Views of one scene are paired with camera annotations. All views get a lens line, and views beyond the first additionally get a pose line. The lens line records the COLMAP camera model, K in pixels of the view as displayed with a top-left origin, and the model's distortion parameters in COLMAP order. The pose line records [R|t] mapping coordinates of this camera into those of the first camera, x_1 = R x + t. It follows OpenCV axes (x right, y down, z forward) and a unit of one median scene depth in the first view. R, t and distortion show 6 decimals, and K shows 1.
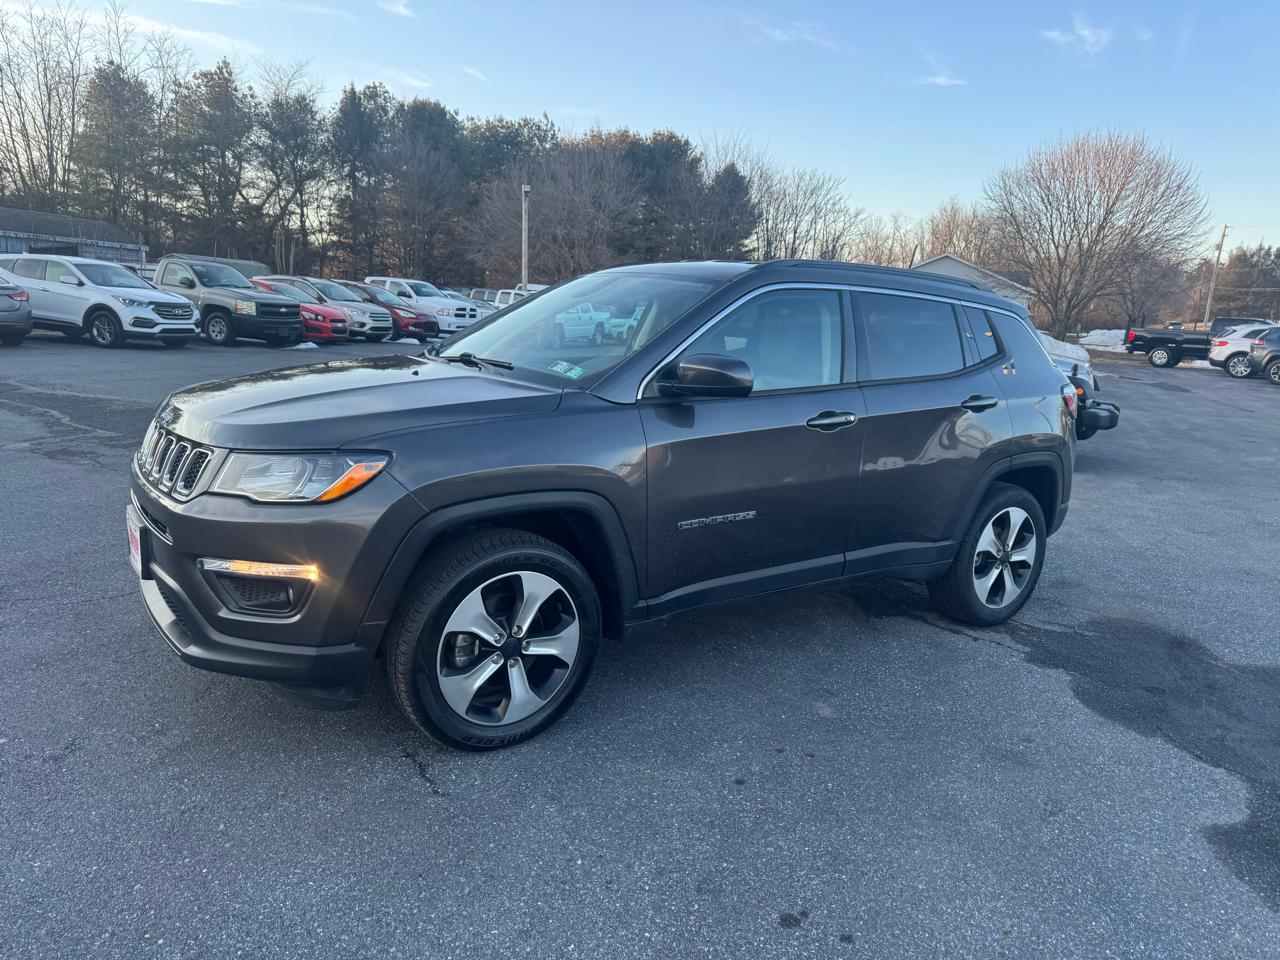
lens RADIAL K [[903.8, 0, 655.9], [0, 903.8, 481.6], [0, 0, 1]] dist [0.041495, -0.049427]
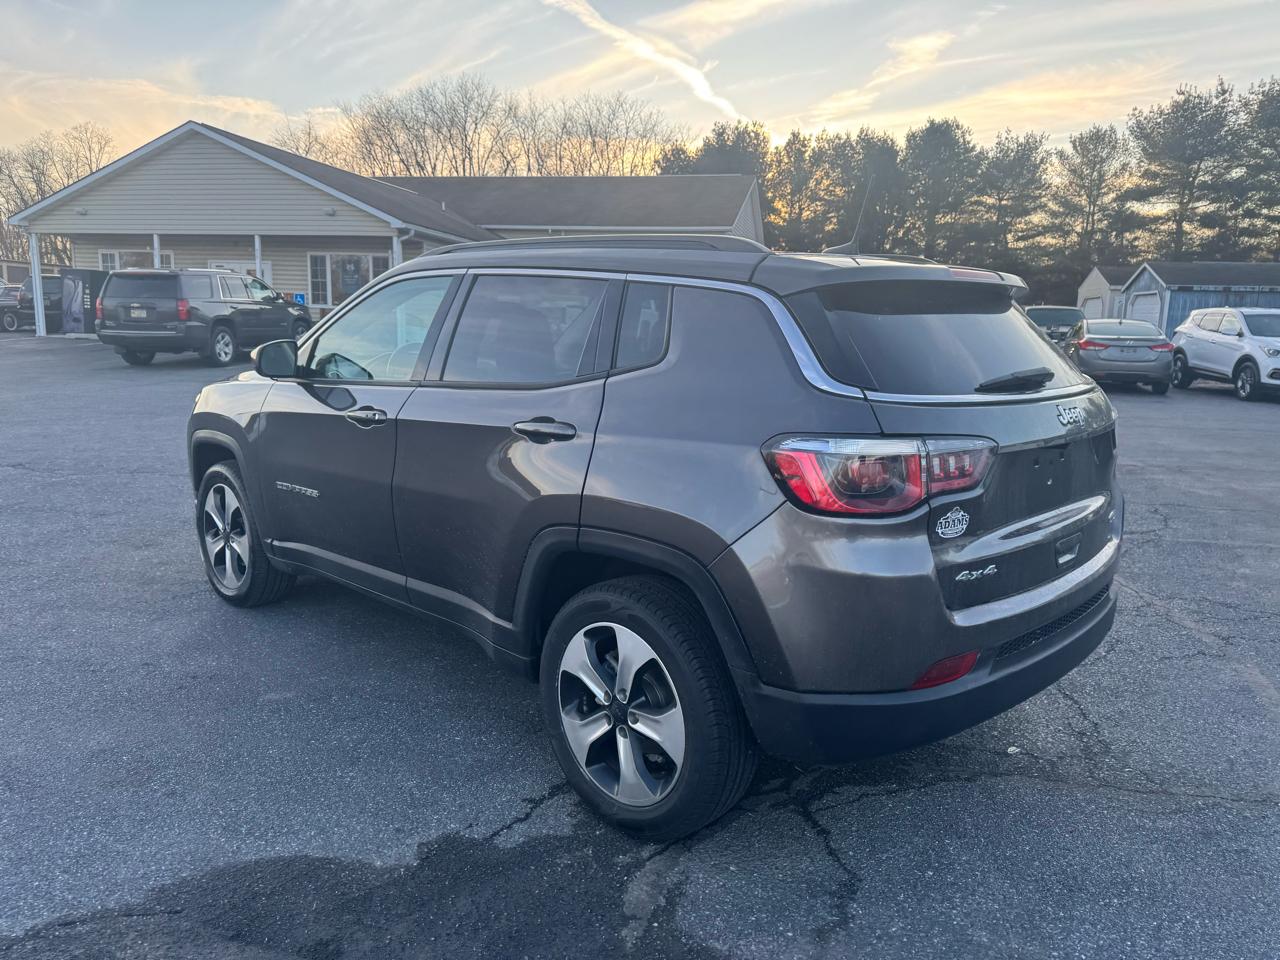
lens RADIAL K [[915.8, 0, 640.4], [0, 915.8, 464.7], [0, 0, 1]] dist [0.009287, -0.007977]
pose [[0.174416, 0.103569, -0.979210, 0.073671], [-0.190114, 0.979284, 0.069714, -0.008730], [0.966145, 0.174002, 0.190493, 0.069523]]
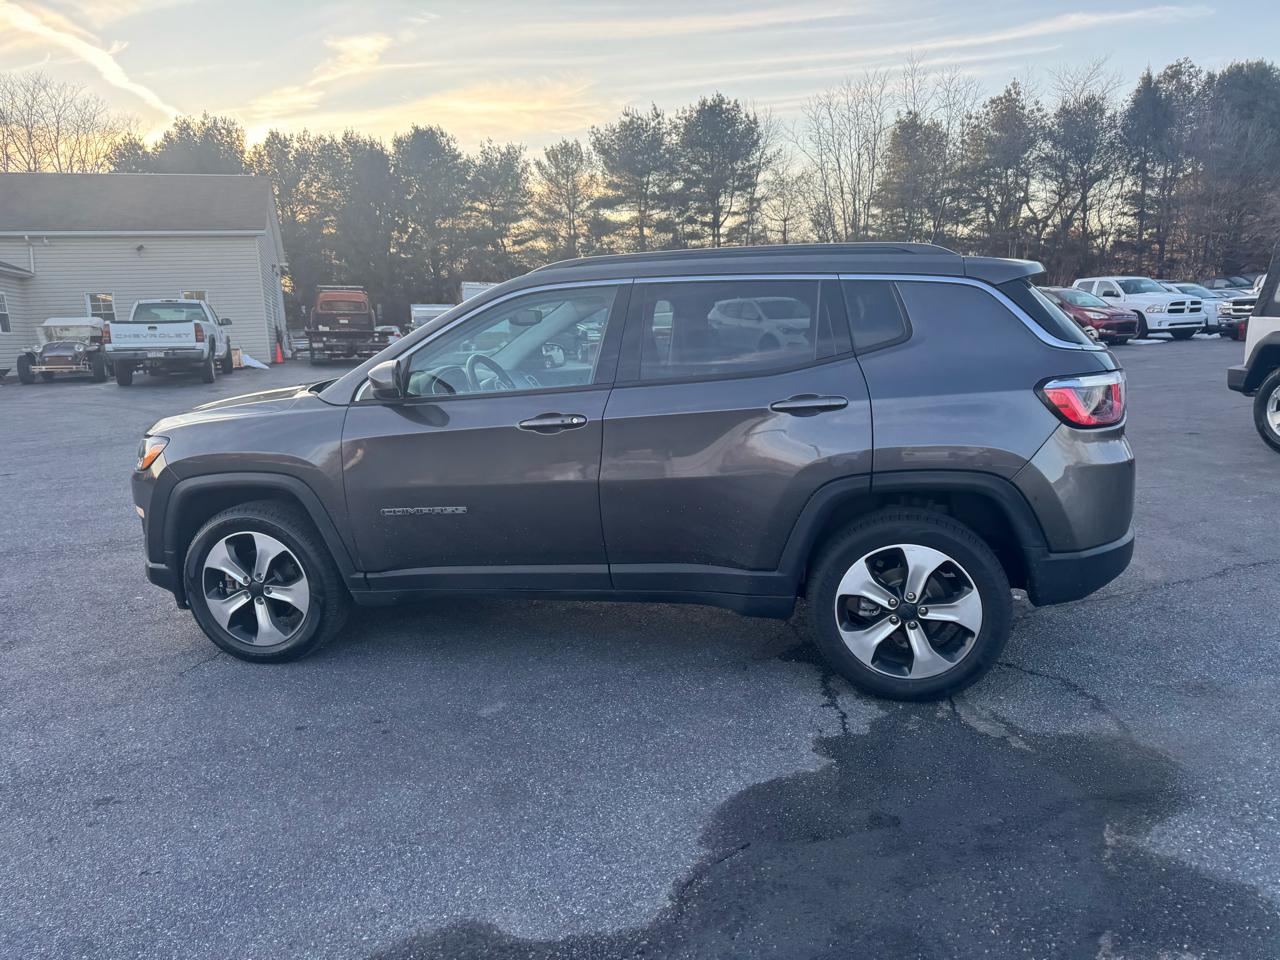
lens RADIAL K [[905.4, 0, 647.8], [0, 905.4, 486.6], [0, 0, 1]] dist [0.038698, -0.045952]
pose [[0.659446, 0.056207, -0.749648, 0.062935], [-0.062008, 0.997870, 0.020272, -0.001593], [0.749190, 0.033116, 0.661526, 0.027526]]
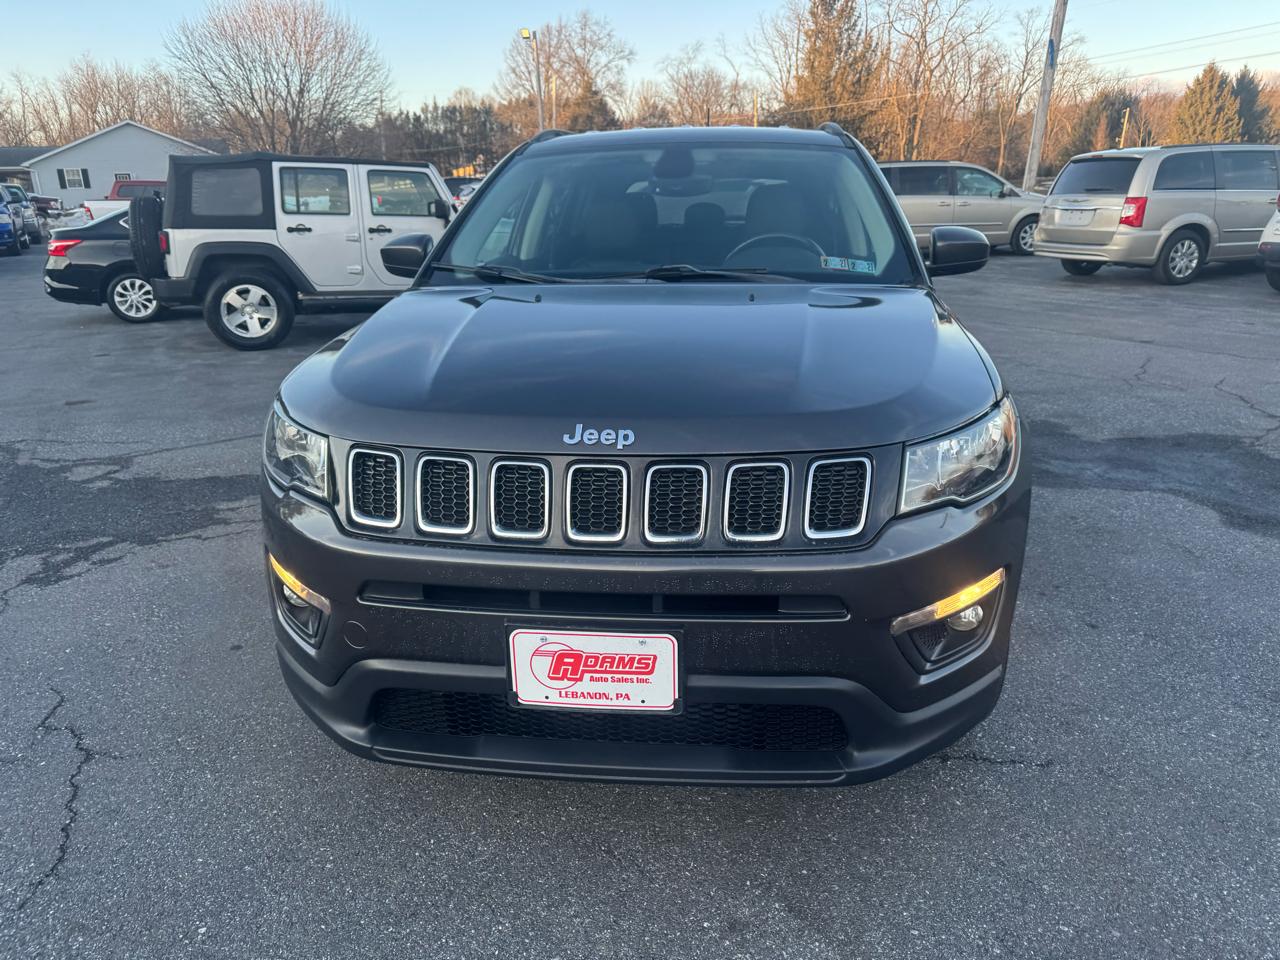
lens RADIAL K [[915.8, 0, 640.4], [0, 915.8, 464.7], [0, 0, 1]] dist [0.009287, -0.007977]
pose [[0.682064, -0.268138, 0.680361, -0.047355], [0.188623, 0.963379, 0.190584, -0.008158], [-0.706548, -0.001658, 0.707663, 0.030648]]
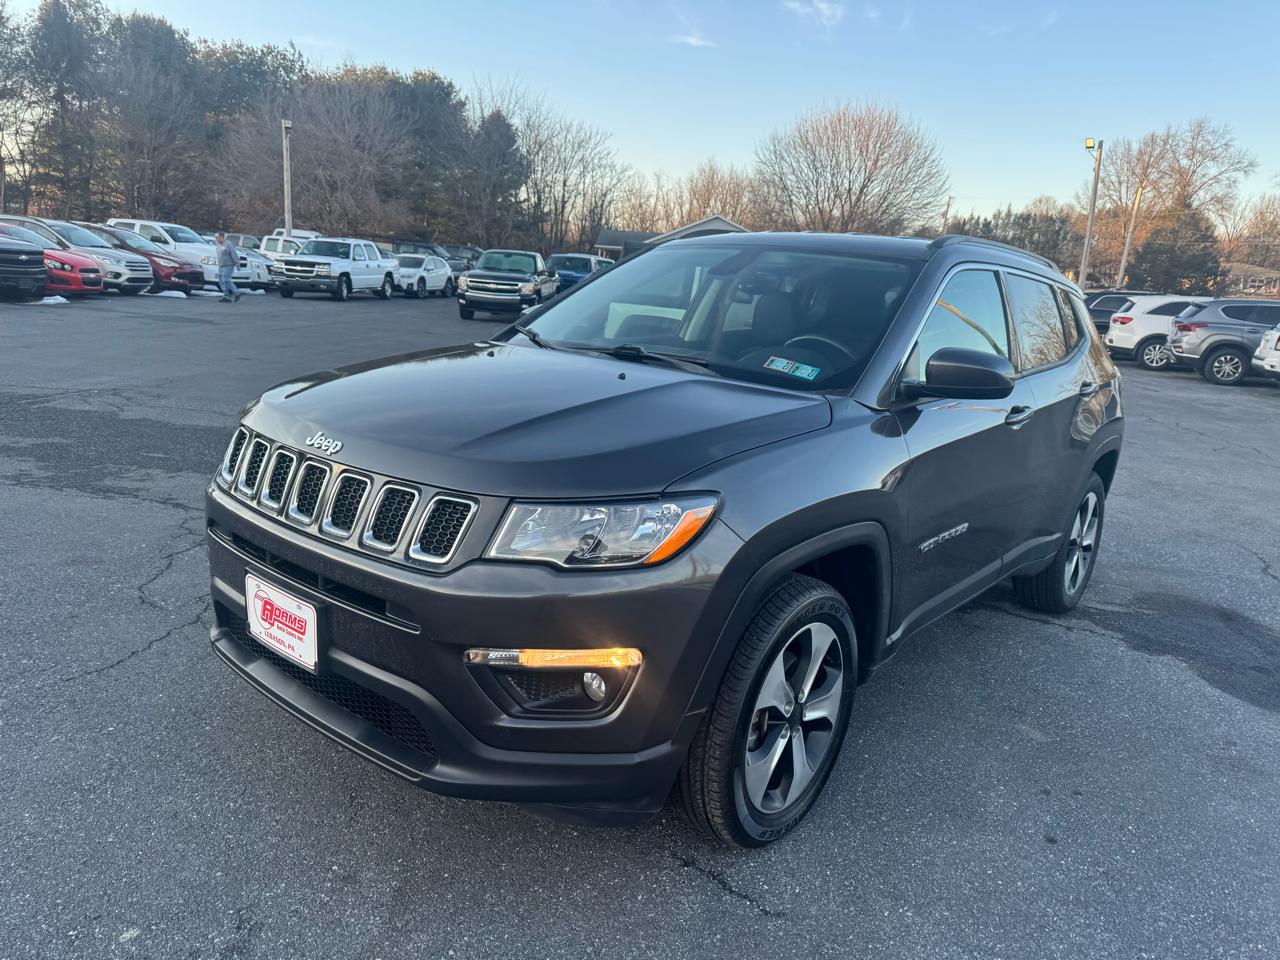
lens RADIAL K [[909.2, 0, 657.0], [0, 909.2, 478.5], [0, 0, 1]] dist [0.009940, -0.007537]
pose [[0.966968, -0.038972, 0.251900, -0.024596], [0.027611, 0.998442, 0.048483, -0.003766], [-0.253397, -0.039926, 0.966538, 0.012675]]
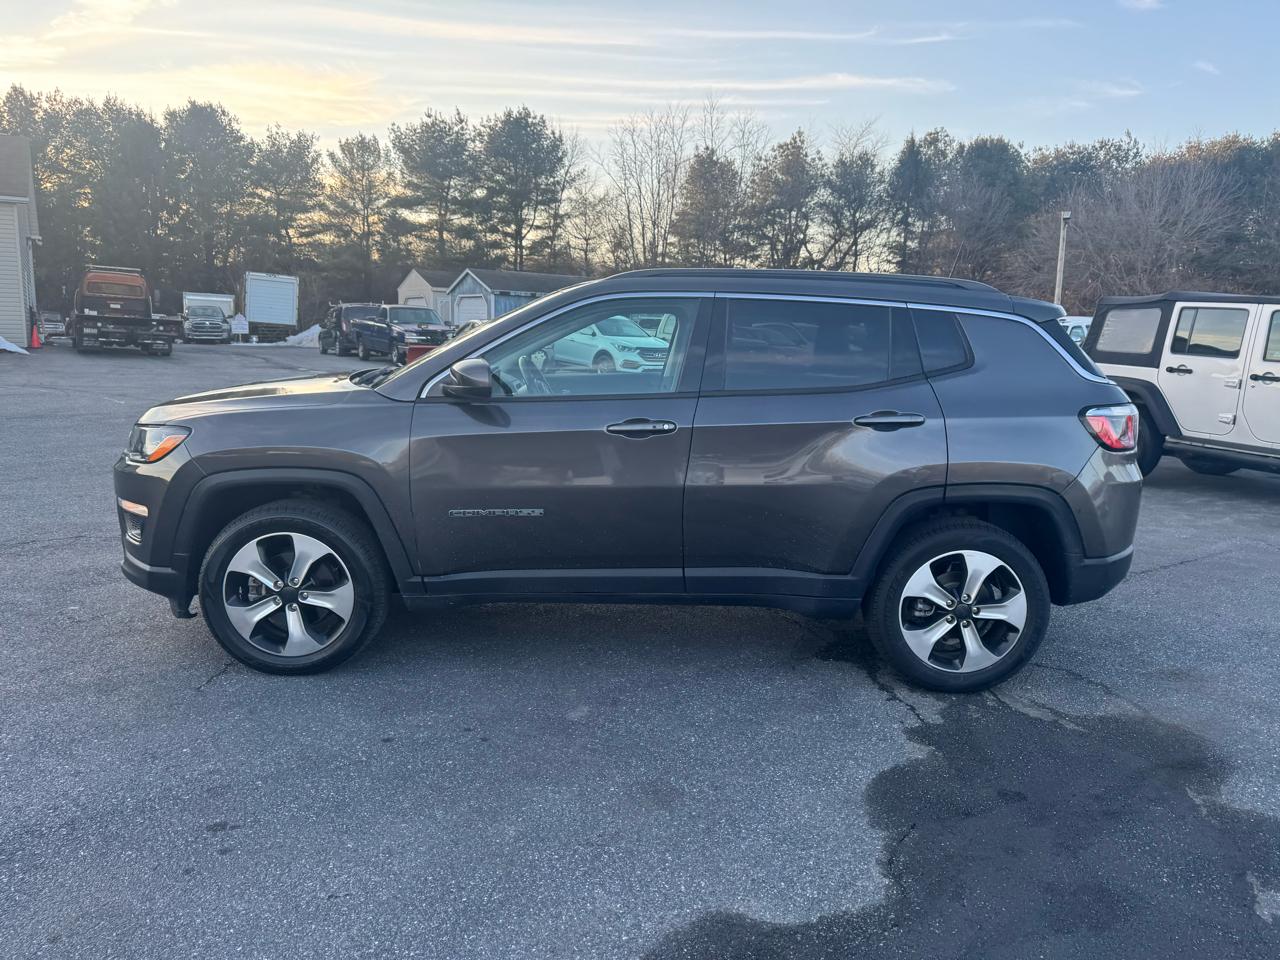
lens RADIAL K [[906.5, 0, 652.2], [0, 906.5, 484.7], [0, 0, 1]] dist [0.038346, -0.052041]
pose [[0.819517, 0.062268, -0.569661, 0.048736], [-0.086280, 0.996154, -0.015236, 0.000505], [0.566522, 0.061637, 0.821738, 0.012626]]
